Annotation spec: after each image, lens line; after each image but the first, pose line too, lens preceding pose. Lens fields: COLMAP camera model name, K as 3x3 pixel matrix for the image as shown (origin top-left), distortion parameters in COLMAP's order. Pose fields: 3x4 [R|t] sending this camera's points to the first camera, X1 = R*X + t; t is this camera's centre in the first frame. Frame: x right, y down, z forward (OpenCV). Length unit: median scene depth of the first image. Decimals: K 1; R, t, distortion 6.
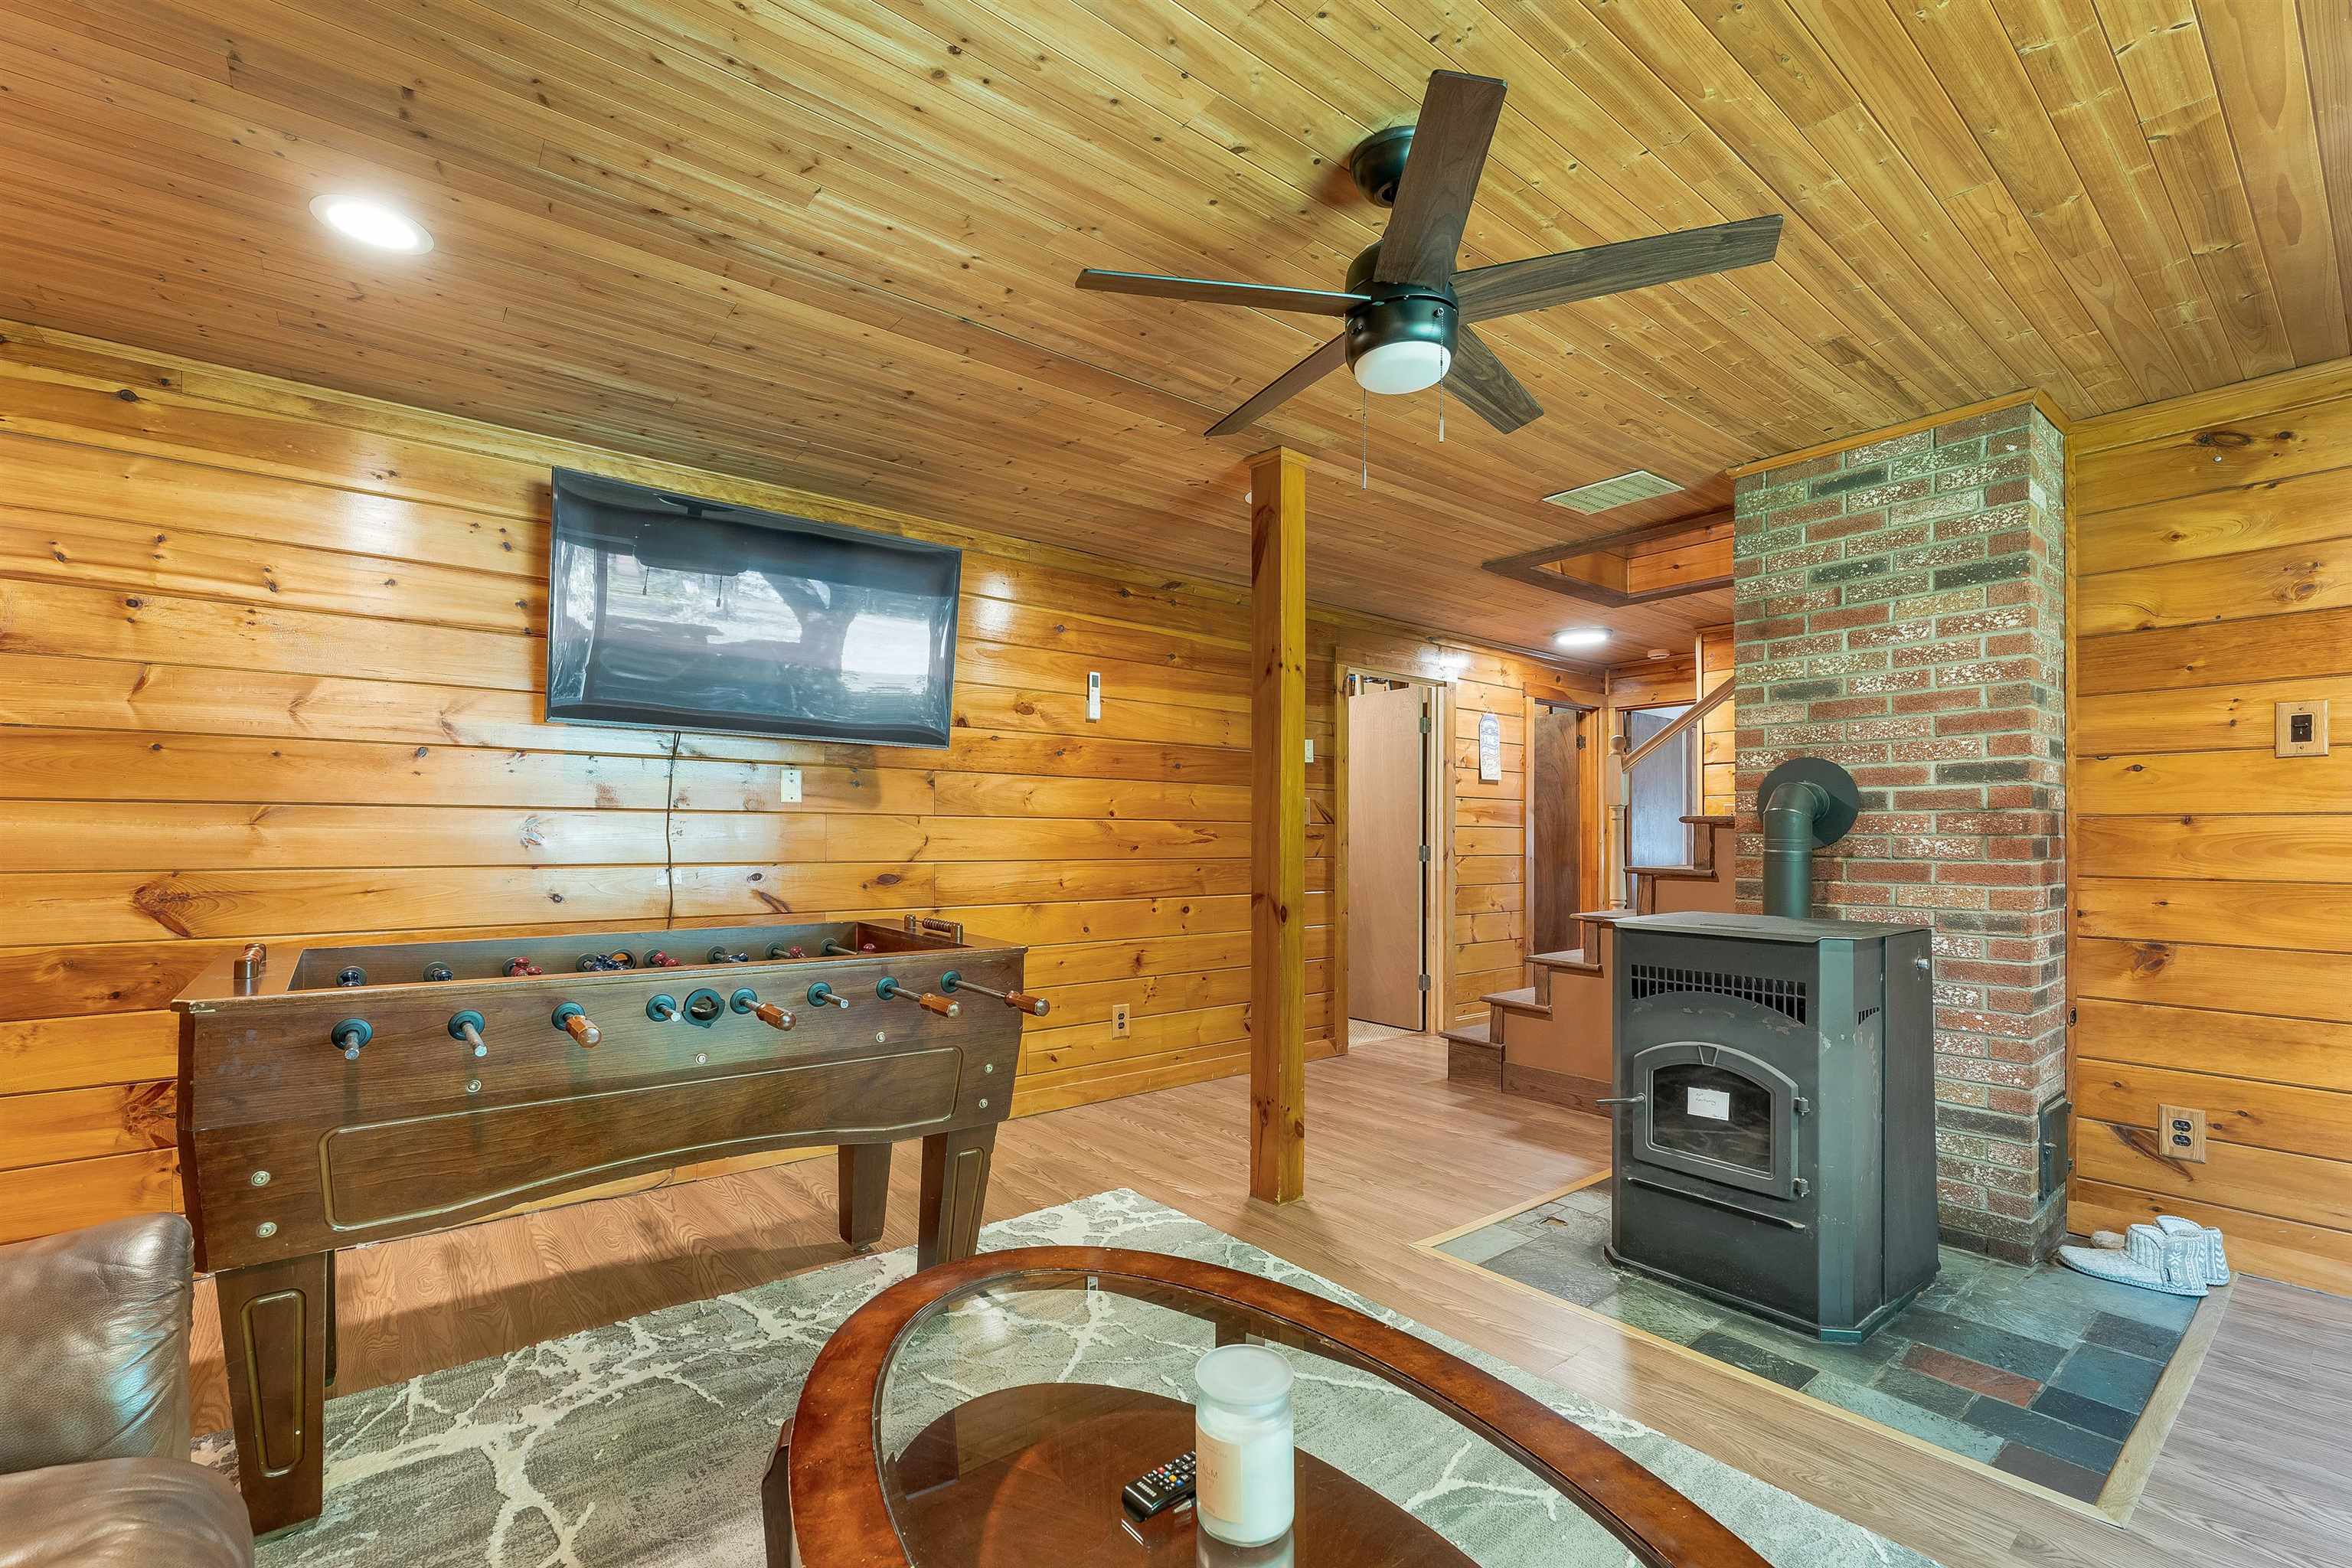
lens RADIAL K [[978.3, 0, 1212.7], [0, 978.3, 823.8], [0, 0, 1]] dist [-0.000769, 0.000647]
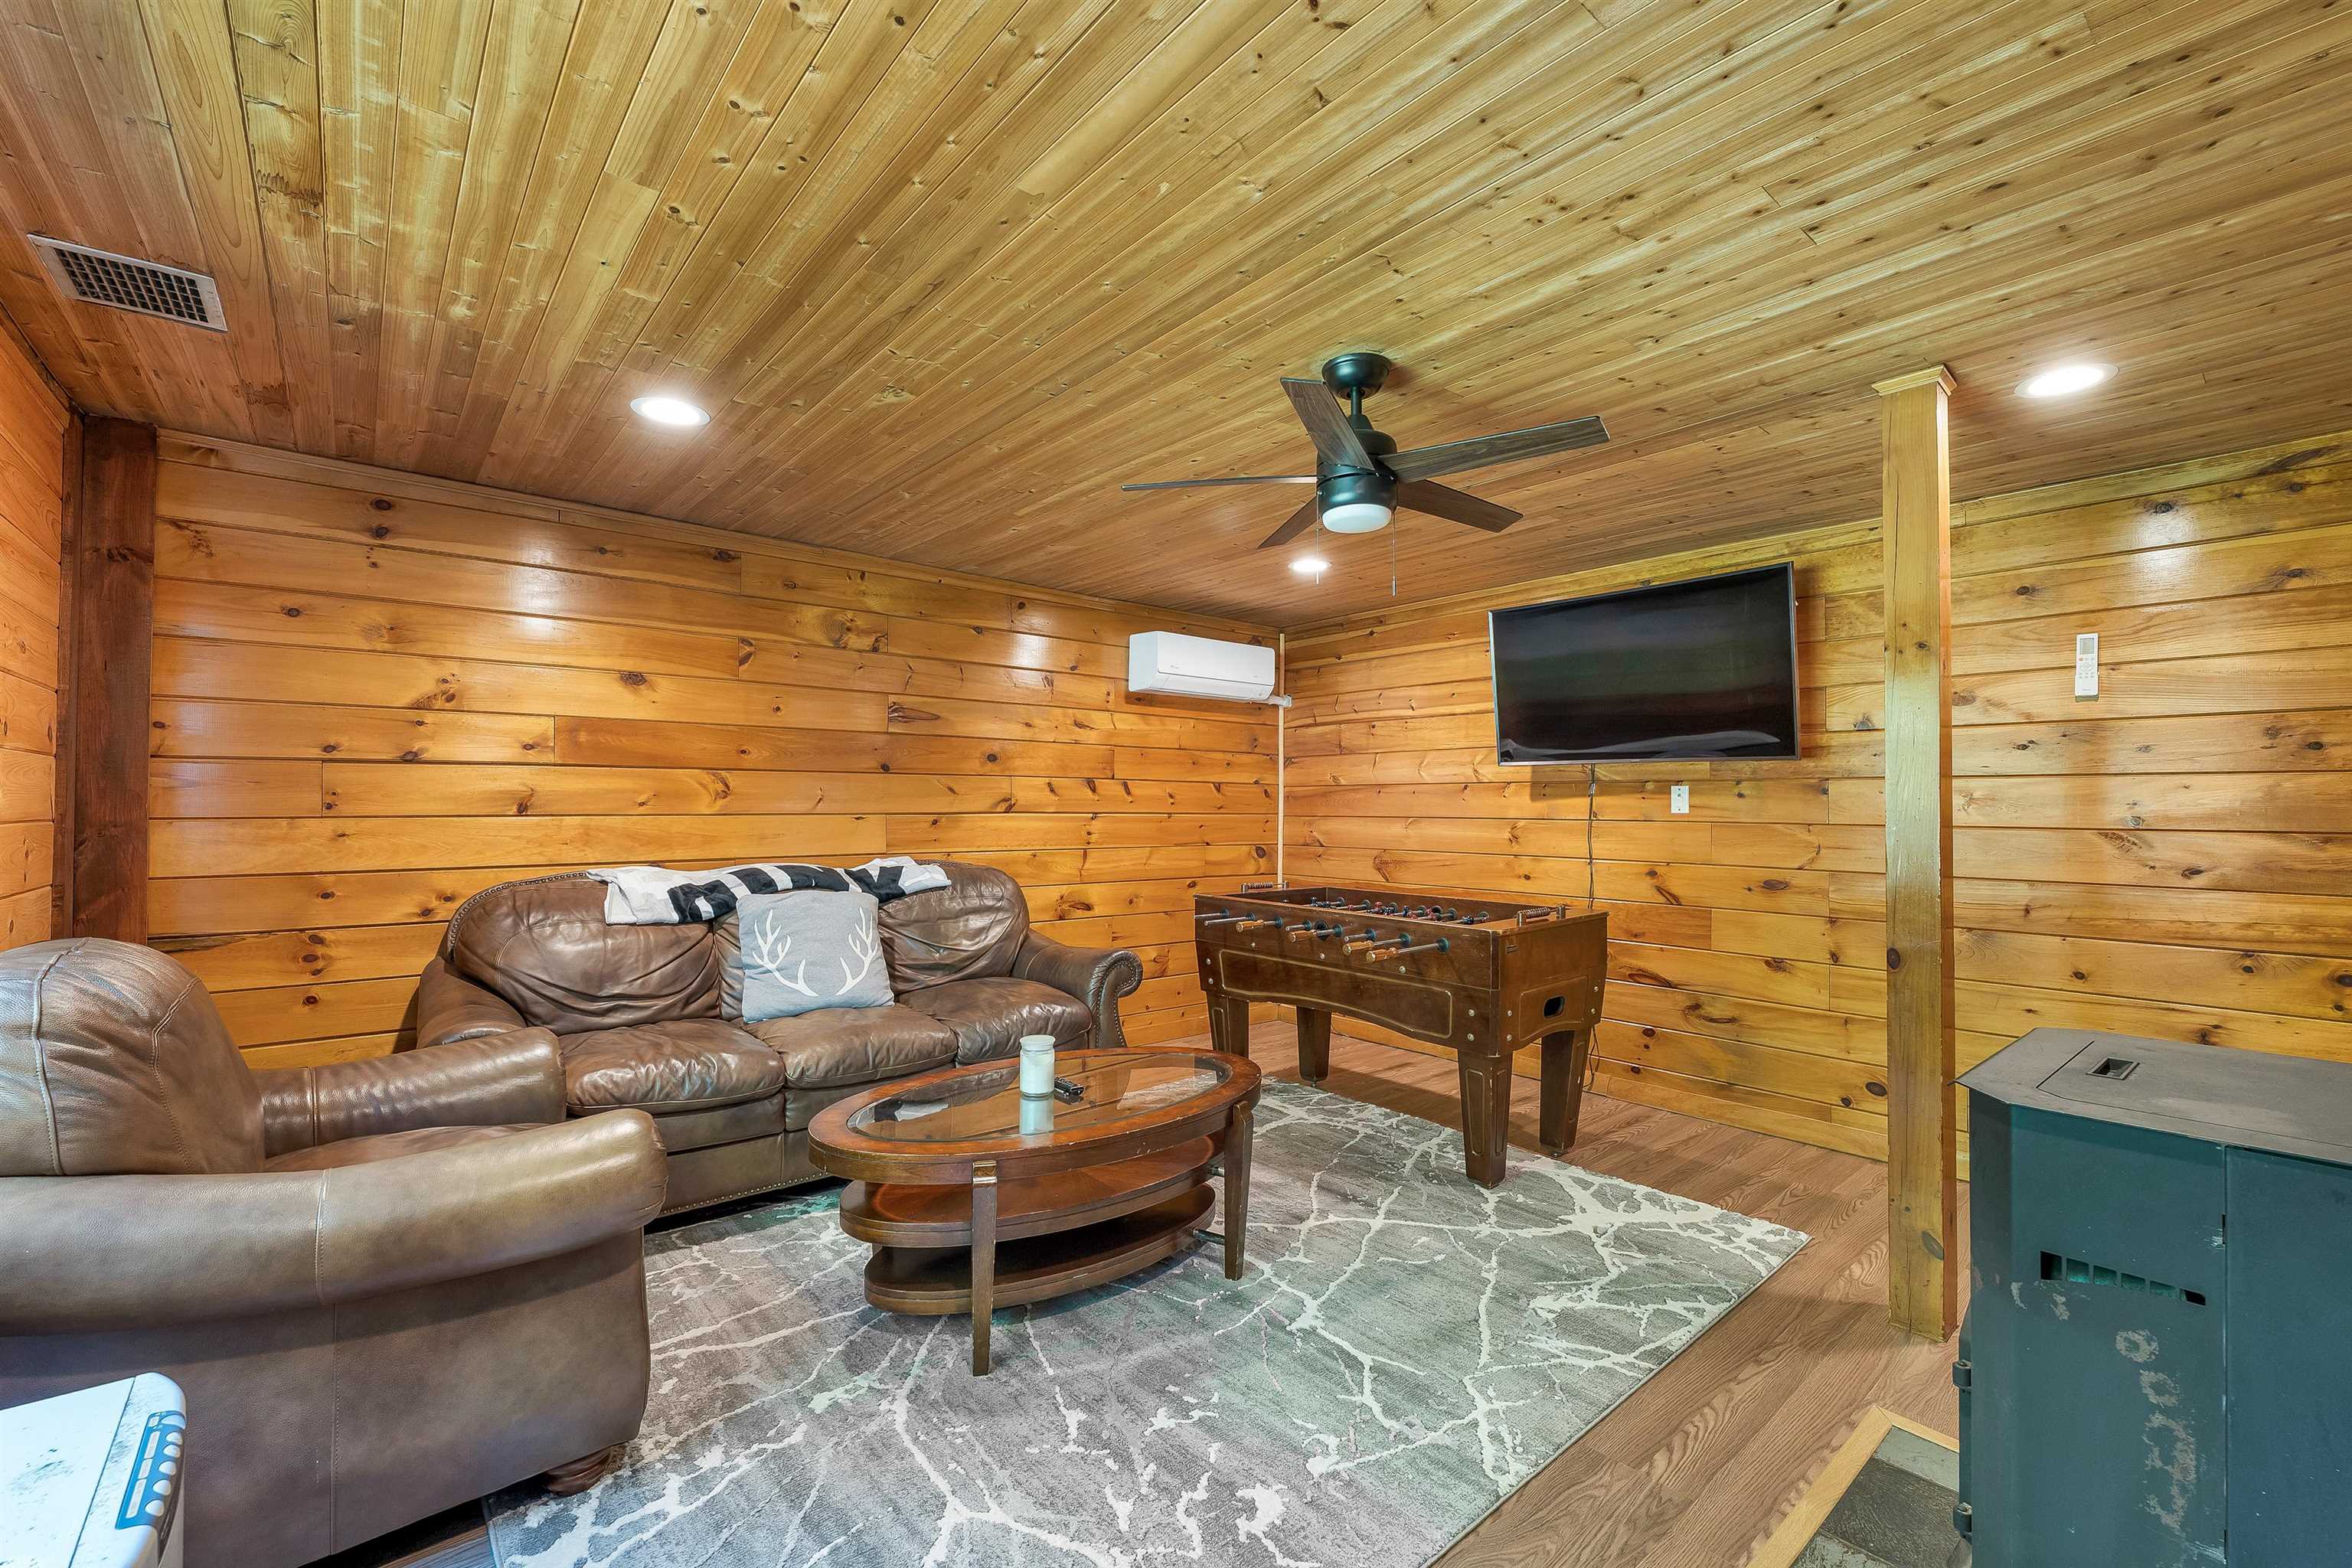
lens RADIAL K [[978.3, 0, 1176.4], [0, 978.3, 793.7], [0, 0, 1]] dist [-0.000769, 0.000647]
pose [[0.032005, -0.018256, -0.999321, 1.055655], [0.002828, 0.999831, -0.018175, -0.036095], [0.999484, -0.002245, 0.032051, 0.484332]]
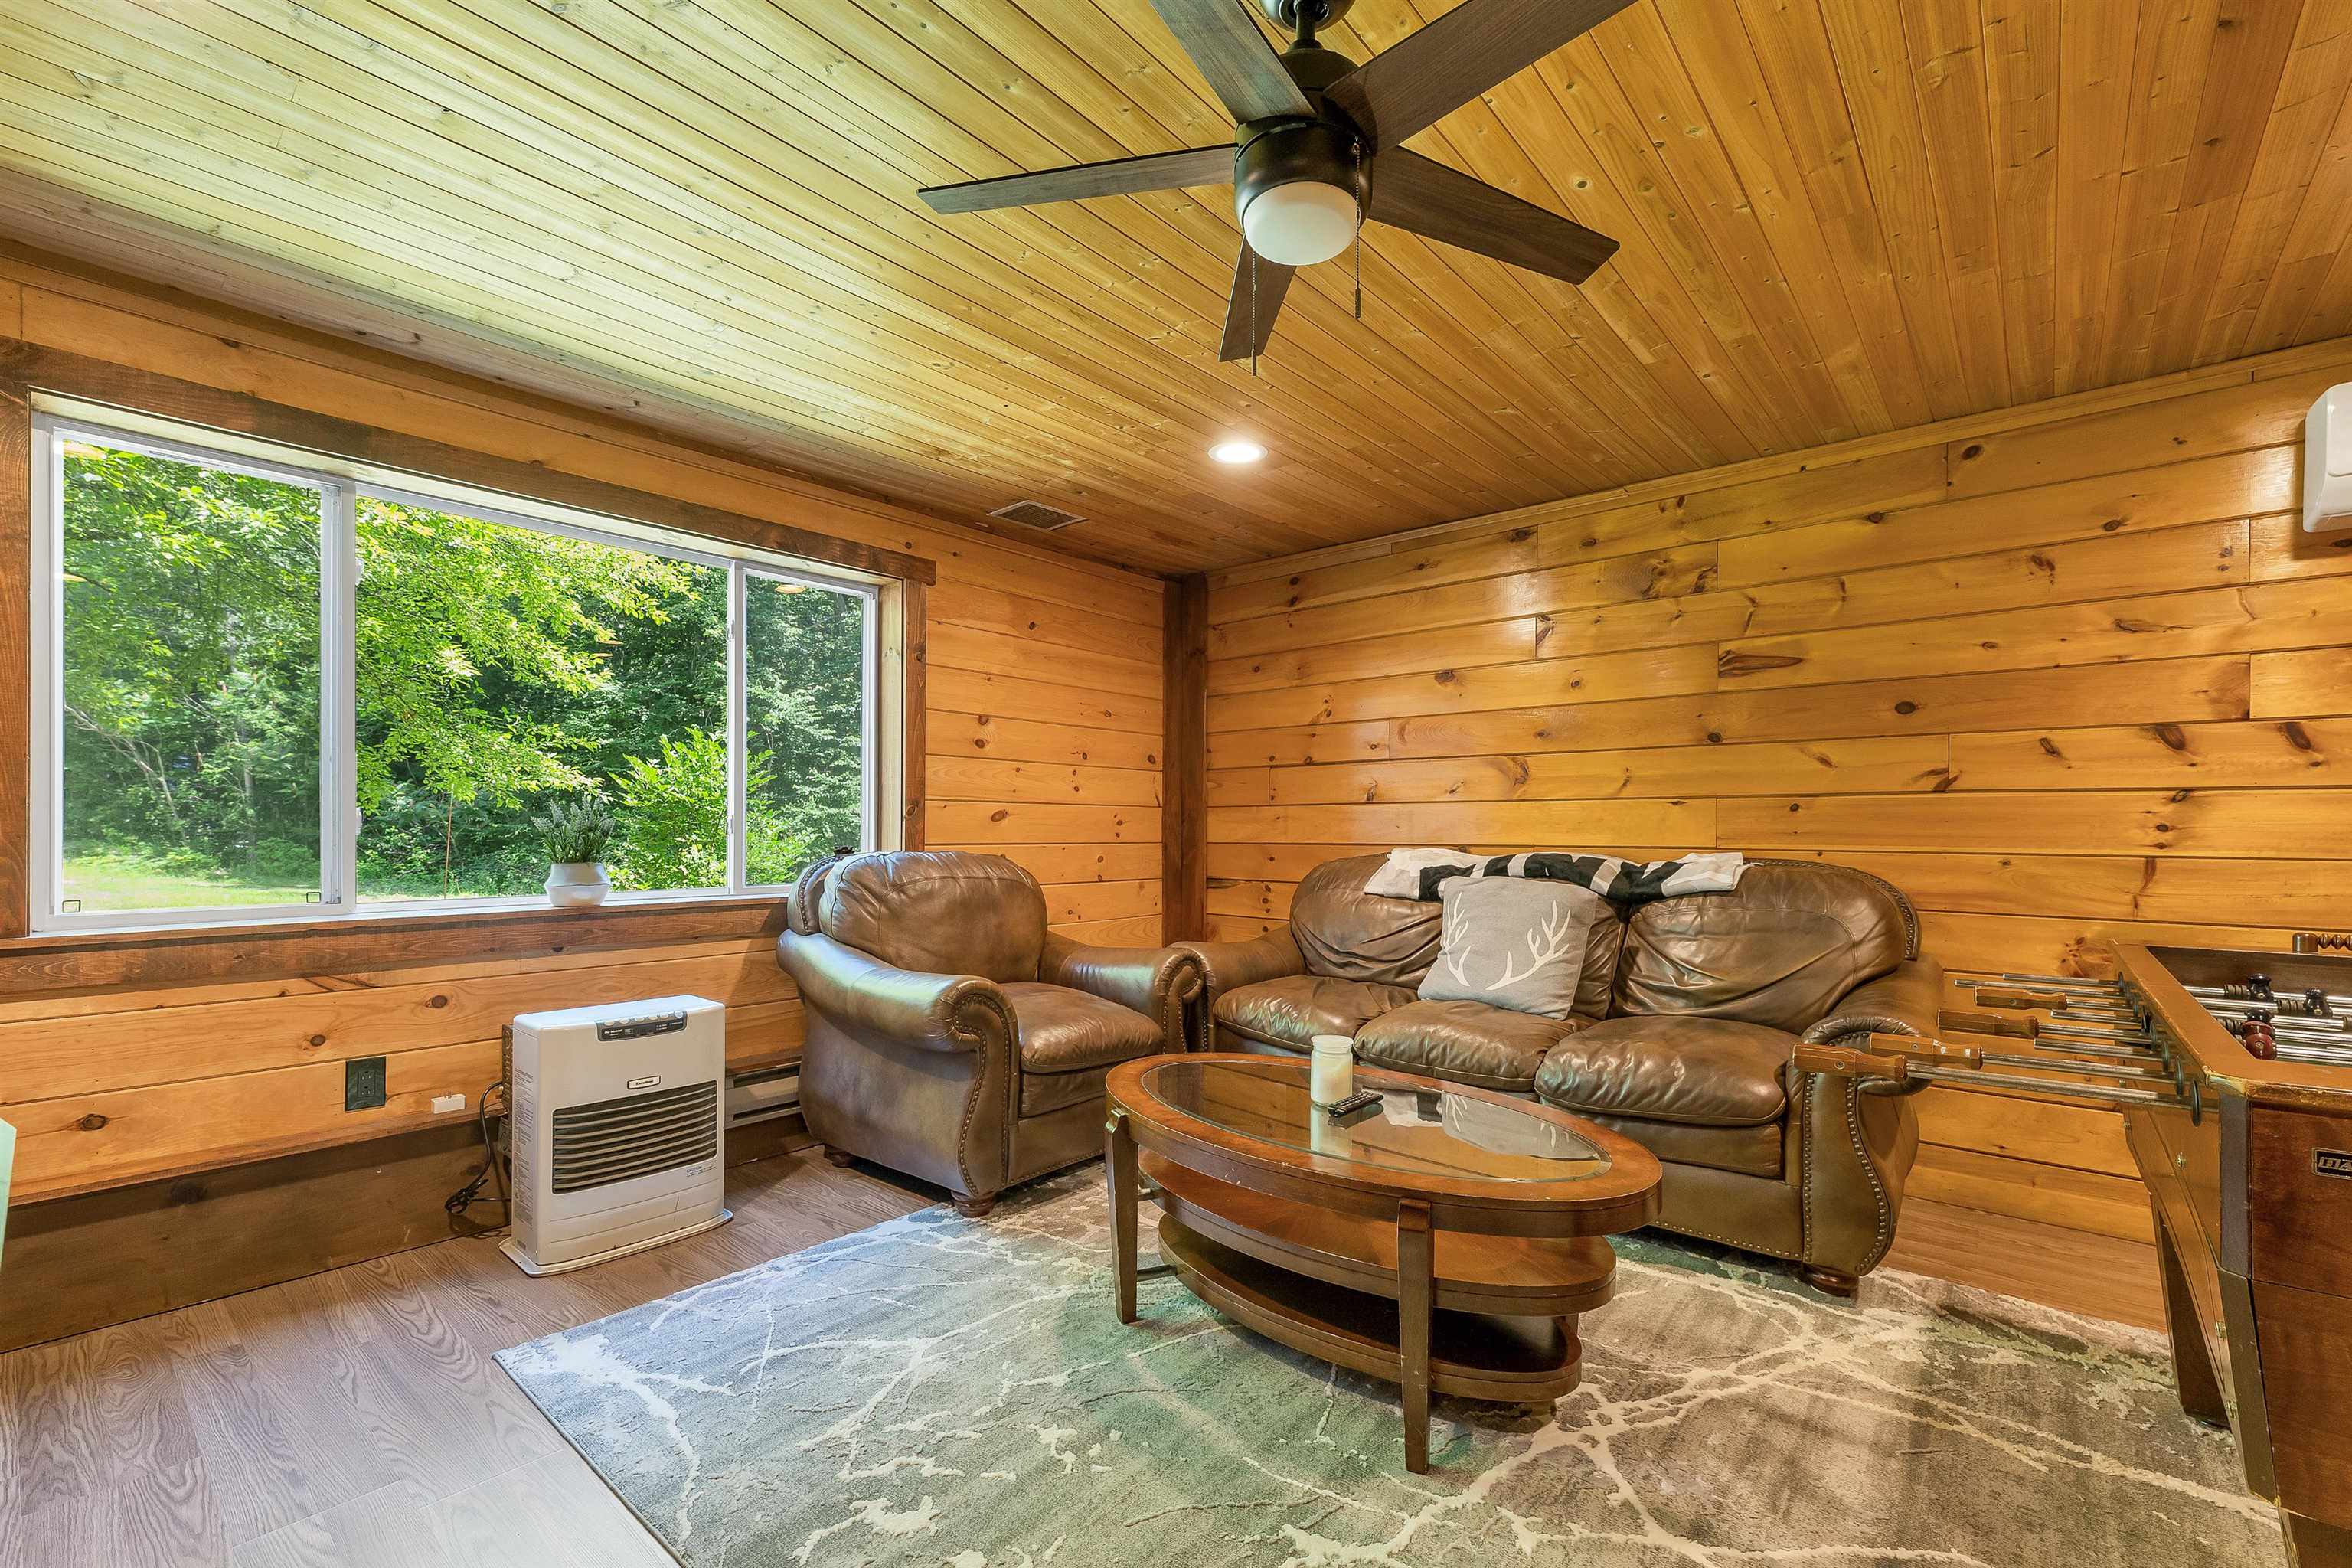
lens RADIAL K [[978.3, 0, 1154.1], [0, 978.3, 832.0], [0, 0, 1]] dist [-0.000769, 0.000647]
pose [[-0.981901, -0.009443, -0.189161, 0.314032], [-0.009054, 0.999955, -0.002921, 0.026139], [0.189180, -0.001155, -0.981942, 1.208641]]
